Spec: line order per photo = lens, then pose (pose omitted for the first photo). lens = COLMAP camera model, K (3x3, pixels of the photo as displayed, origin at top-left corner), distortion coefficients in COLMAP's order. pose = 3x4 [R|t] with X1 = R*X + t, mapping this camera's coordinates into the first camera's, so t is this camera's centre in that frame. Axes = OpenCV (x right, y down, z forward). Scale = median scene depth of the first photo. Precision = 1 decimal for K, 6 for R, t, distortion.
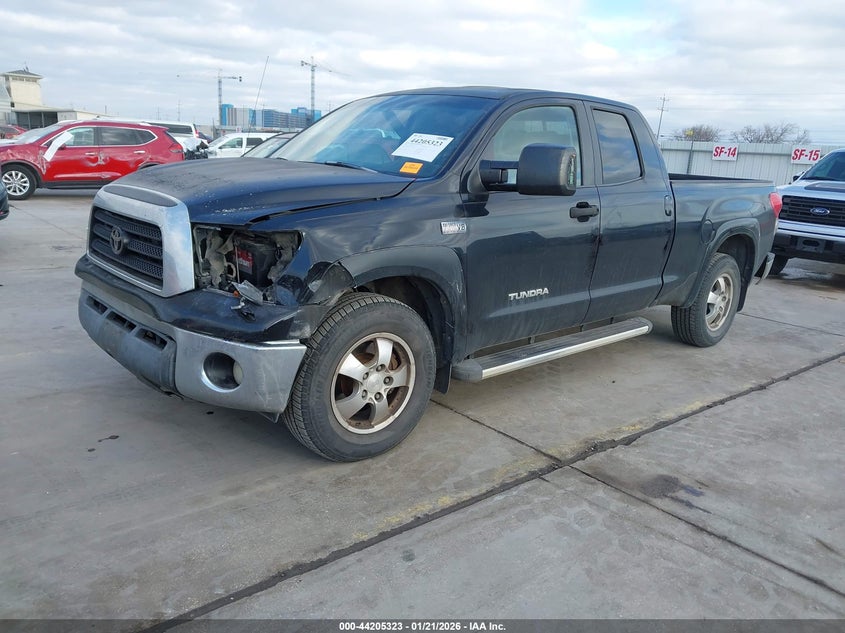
lens RADIAL K [[660.5, 0, 431.4], [0, 660.5, 315.2], [0, 0, 1]] dist [-0.008247, 0.001657]
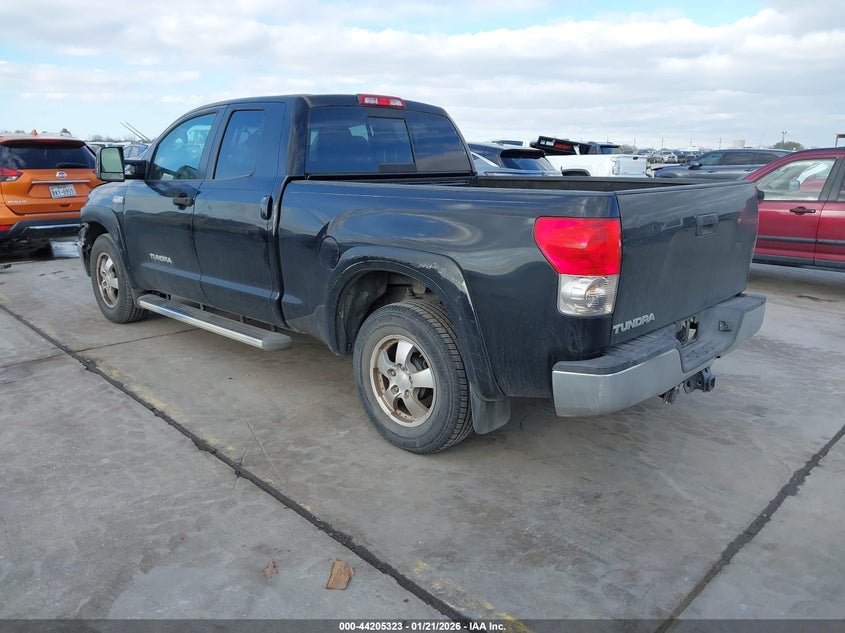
lens RADIAL K [[660.5, 0, 431.4], [0, 660.5, 315.2], [0, 0, 1]] dist [-0.008247, 0.001657]
pose [[0.082714, 0.181703, -0.979869, 1.369969], [-0.250180, 0.955537, 0.156072, -0.241198], [0.964660, 0.232234, 0.124495, 1.244186]]
